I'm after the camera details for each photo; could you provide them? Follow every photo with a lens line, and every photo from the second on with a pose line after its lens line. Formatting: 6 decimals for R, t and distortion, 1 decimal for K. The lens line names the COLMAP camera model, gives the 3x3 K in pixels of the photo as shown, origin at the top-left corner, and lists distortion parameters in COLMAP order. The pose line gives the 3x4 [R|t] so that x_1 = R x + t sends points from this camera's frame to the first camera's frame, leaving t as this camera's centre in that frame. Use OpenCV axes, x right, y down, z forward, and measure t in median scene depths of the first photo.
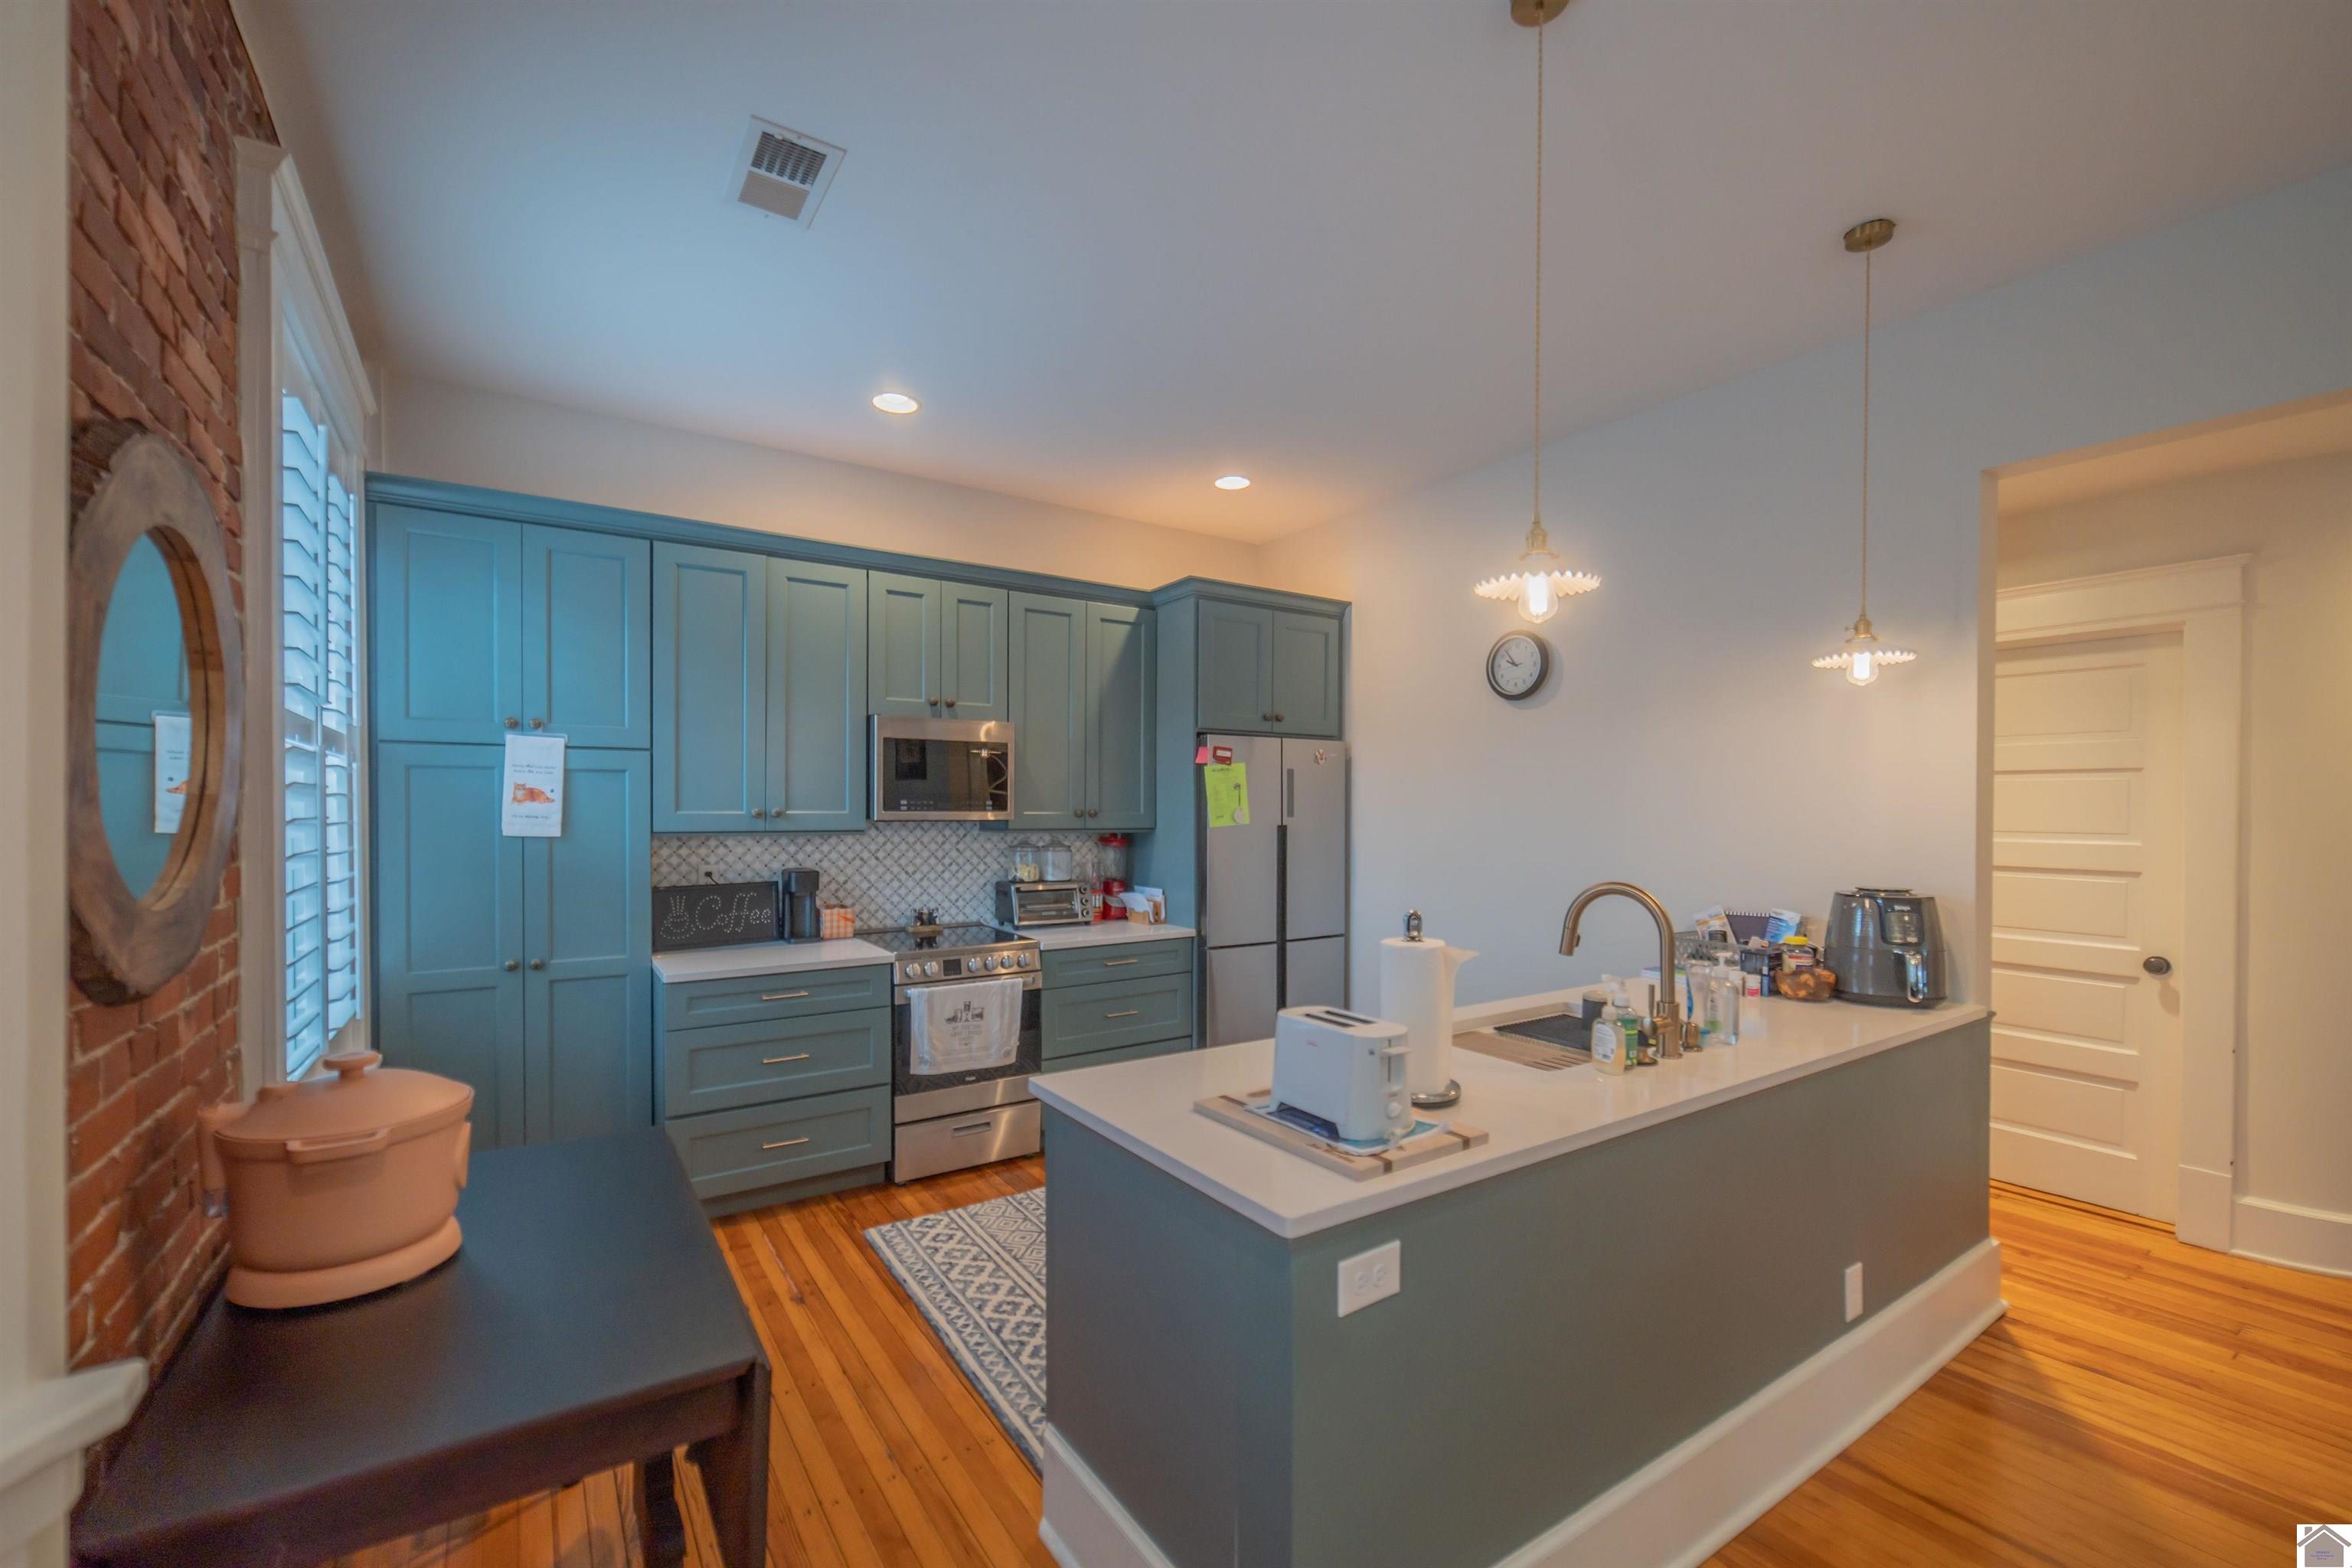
lens RADIAL K [[924.6, 0, 1159.9], [0, 924.6, 809.4], [0, 0, 1]] dist [-0.000298, -0.000340]
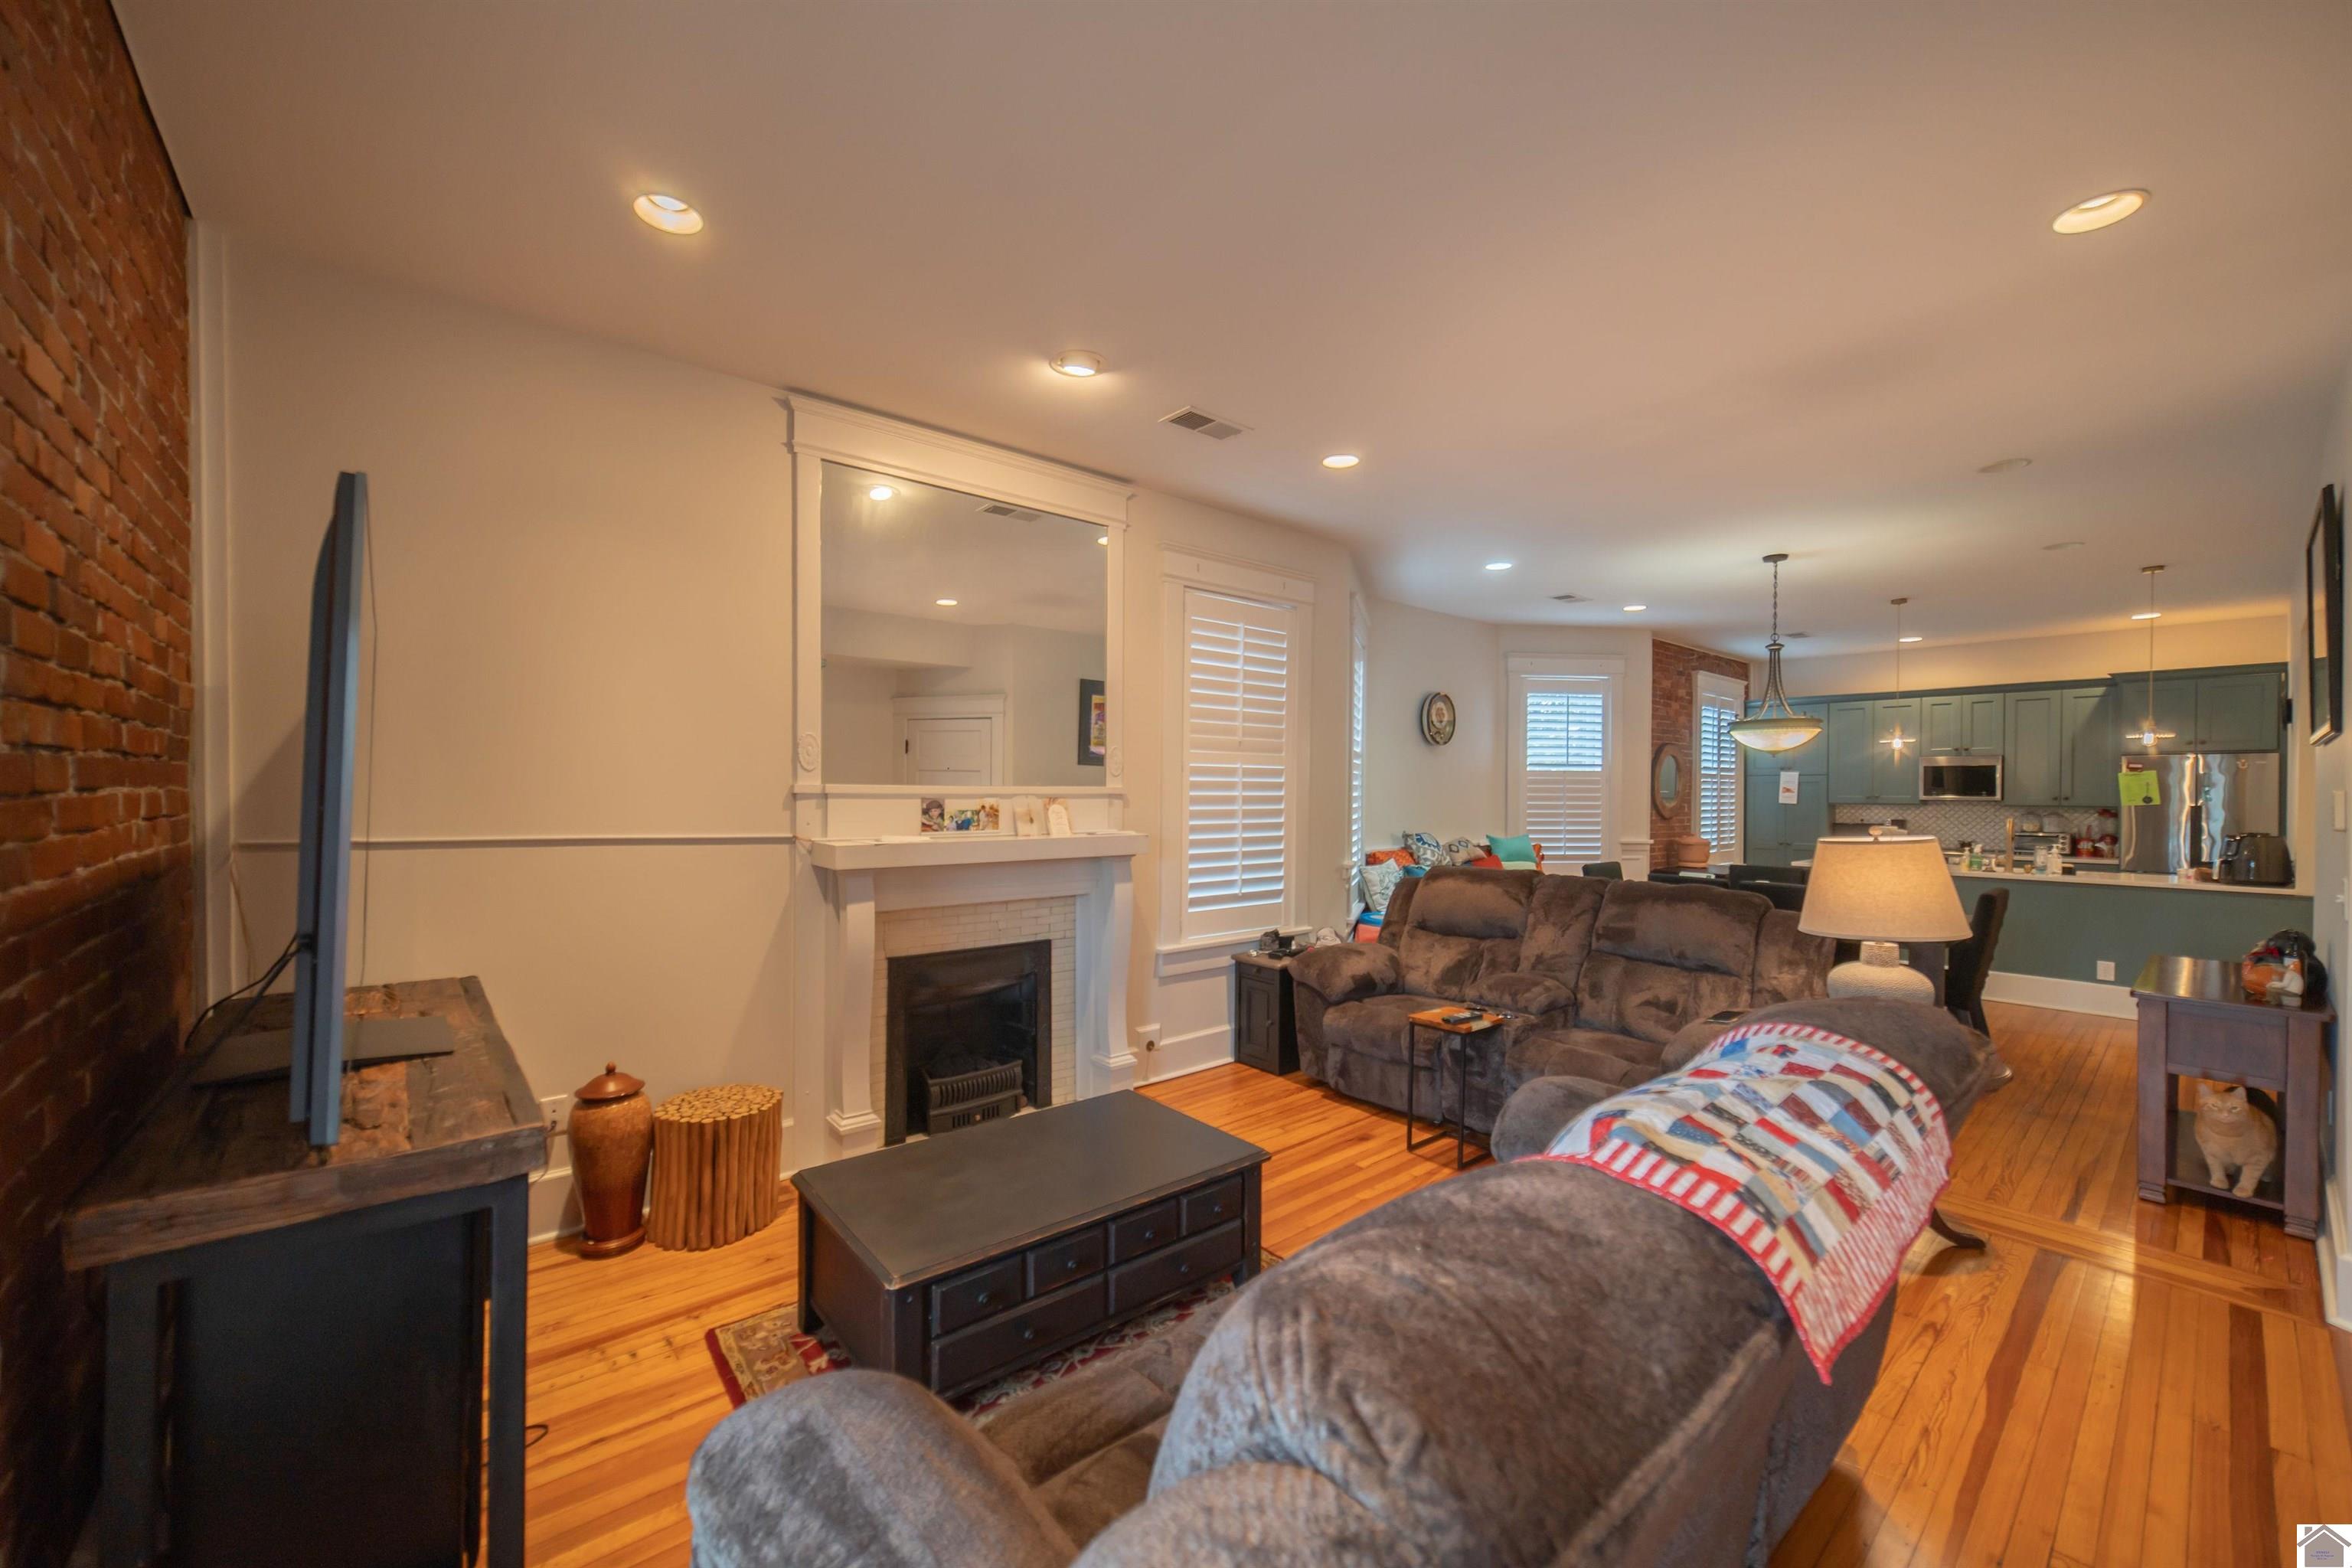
lens RADIAL K [[879.4, 0, 1161.5], [0, 879.4, 797.6], [0, 0, 1]] dist [-0.005004, 0.001735]
pose [[0.102253, 0.004328, -0.994749, 1.649764], [-0.005610, 0.999977, 0.003774, 0.007408], [0.994743, 0.005194, 0.102275, -1.132637]]
